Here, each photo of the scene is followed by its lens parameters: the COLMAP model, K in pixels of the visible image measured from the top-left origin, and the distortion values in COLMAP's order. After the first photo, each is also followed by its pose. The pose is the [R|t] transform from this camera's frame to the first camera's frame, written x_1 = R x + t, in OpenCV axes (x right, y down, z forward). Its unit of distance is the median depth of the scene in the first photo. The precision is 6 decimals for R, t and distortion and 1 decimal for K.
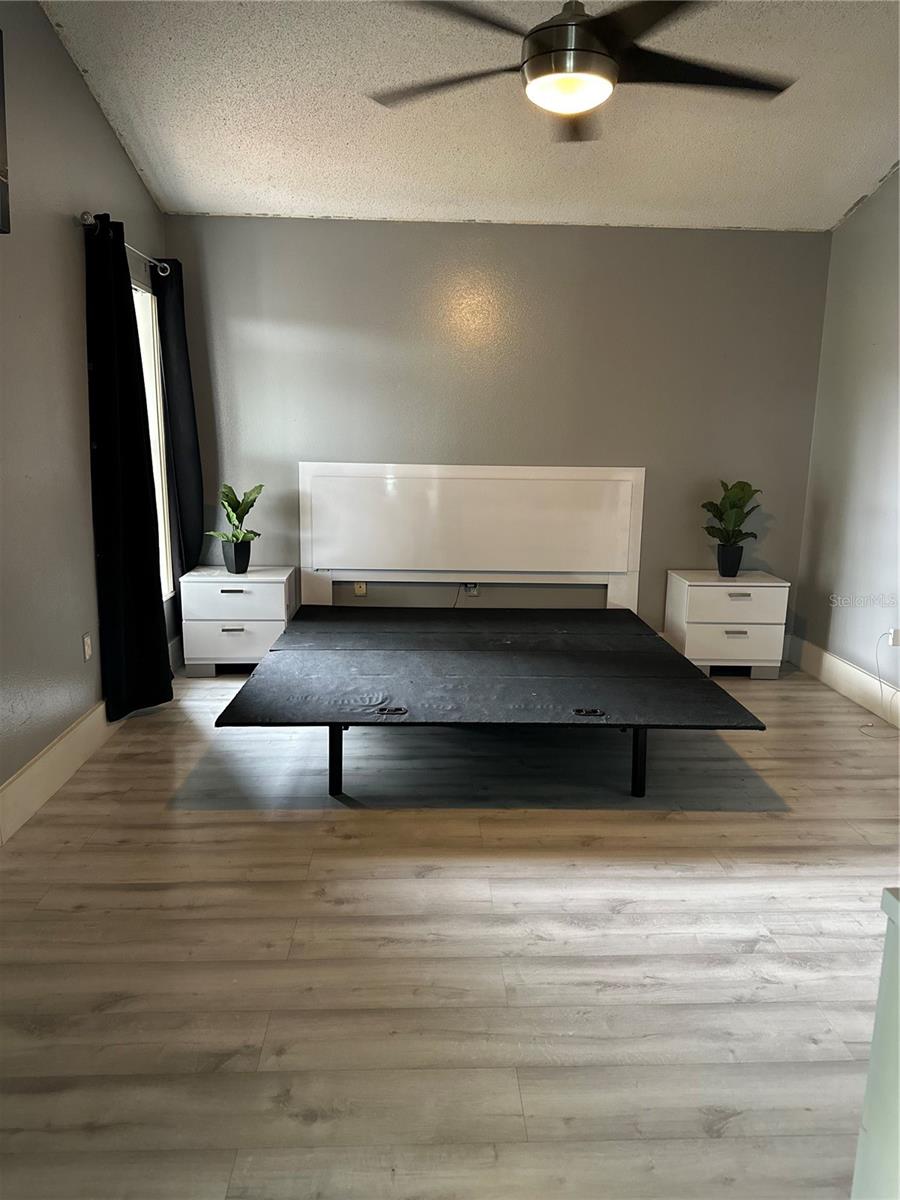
lens RADIAL K [[843.2, 0, 450.0], [0, 843.2, 600.0], [0, 0, 1]] dist [0.121856, -0.178515]
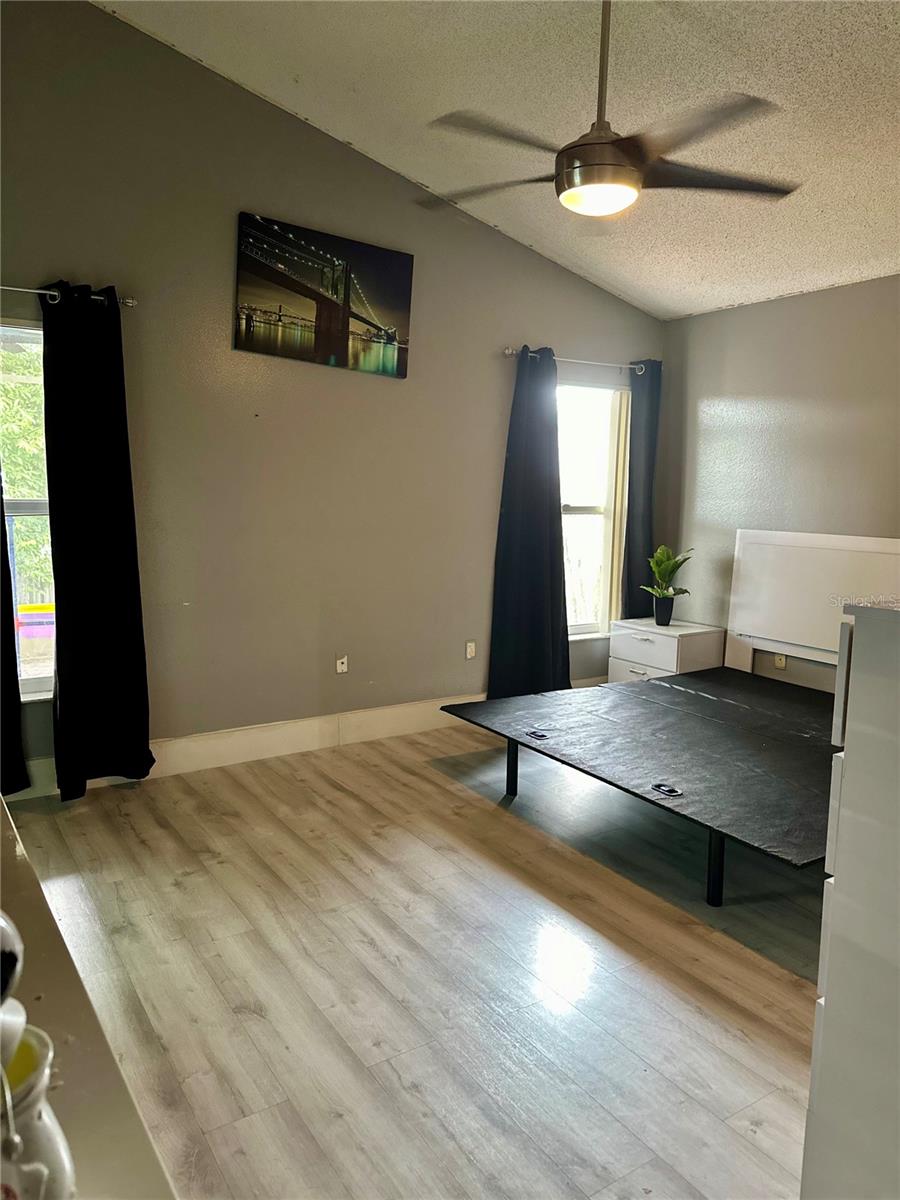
lens RADIAL K [[843.2, 0, 450.0], [0, 843.2, 600.0], [0, 0, 1]] dist [0.121856, -0.178515]
pose [[0.510364, 0.111151, -0.852745, 0.741941], [-0.182571, 0.983012, 0.018863, -0.044815], [0.840355, 0.146059, 0.521986, 0.234928]]
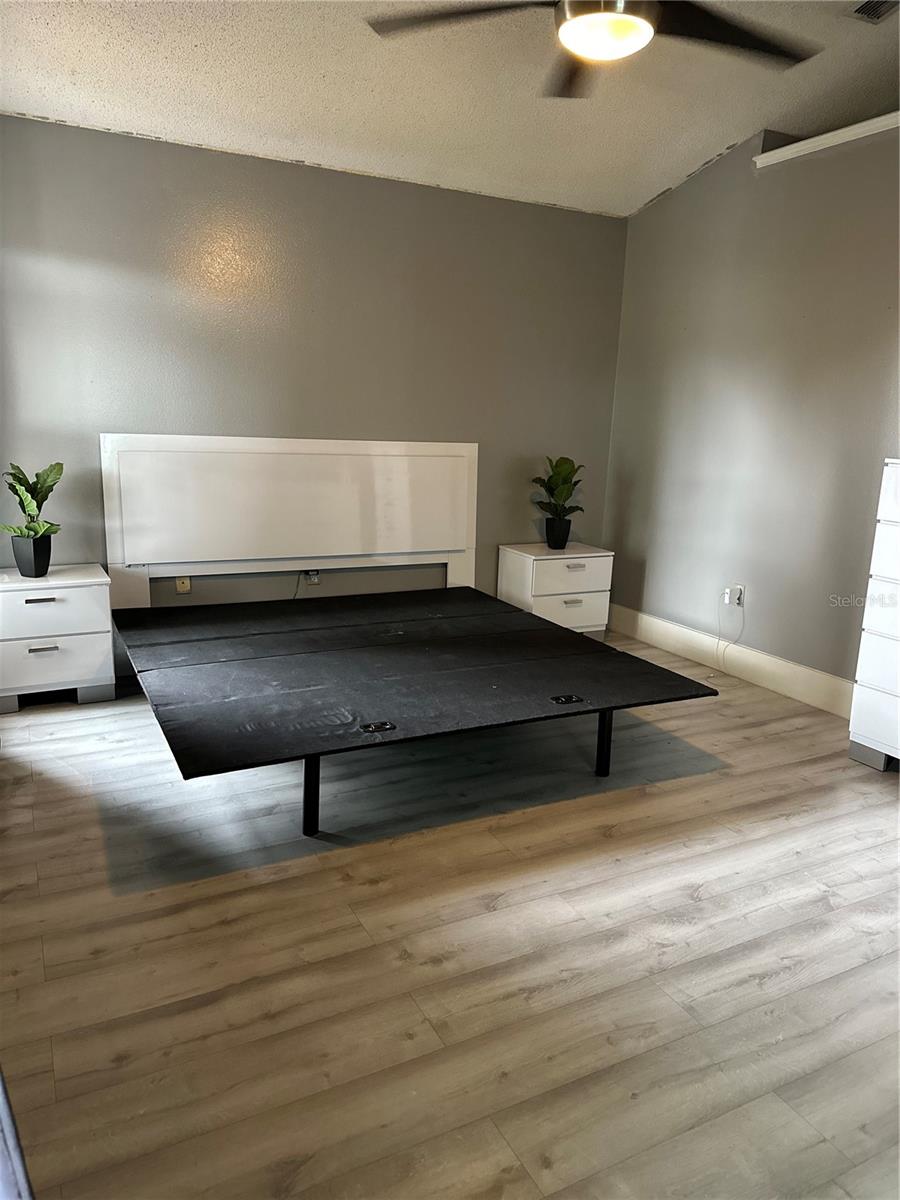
lens RADIAL K [[843.2, 0, 450.0], [0, 843.2, 600.0], [0, 0, 1]] dist [0.121856, -0.178515]
pose [[0.904233, -0.077626, 0.419925, -0.316816], [0.062738, 0.996818, 0.049172, -0.033197], [-0.422405, -0.018118, 0.906226, 0.159751]]
